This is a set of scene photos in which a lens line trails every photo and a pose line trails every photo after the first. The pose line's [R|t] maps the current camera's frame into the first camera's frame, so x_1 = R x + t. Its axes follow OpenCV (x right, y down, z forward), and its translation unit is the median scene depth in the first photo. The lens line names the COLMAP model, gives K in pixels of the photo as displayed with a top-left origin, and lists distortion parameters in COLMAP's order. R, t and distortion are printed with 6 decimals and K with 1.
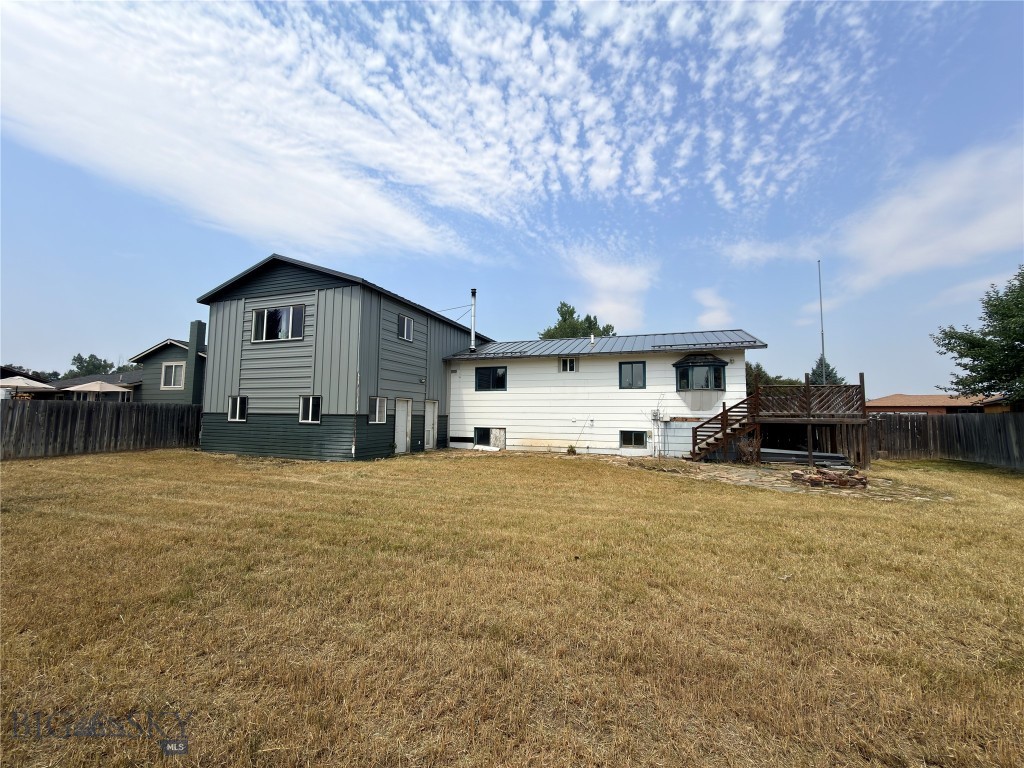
lens RADIAL K [[407.6, 0, 513.3], [0, 407.6, 383.5], [0, 0, 1]] dist [0.000726, 0.000405]
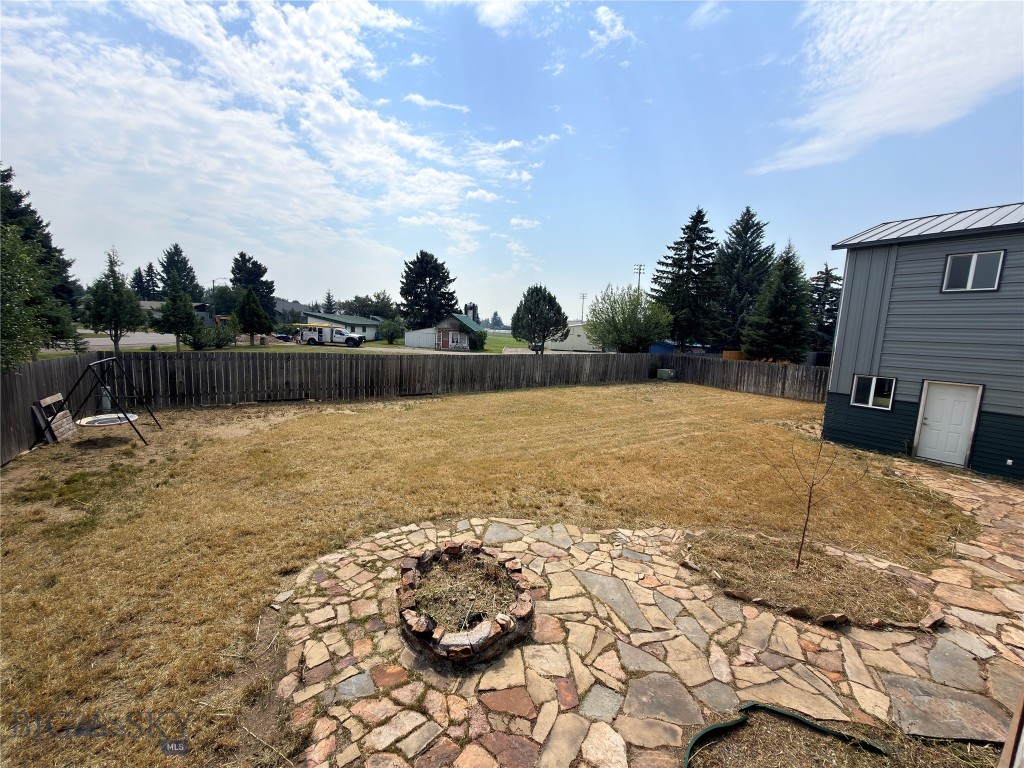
lens RADIAL K [[407.6, 0, 513.3], [0, 407.6, 383.5], [0, 0, 1]] dist [0.000726, 0.000405]
pose [[-0.611855, 0.069518, -0.787909, 0.138455], [0.022749, 0.997265, 0.070323, -0.004897], [0.790643, 0.025103, -0.611763, 0.167995]]
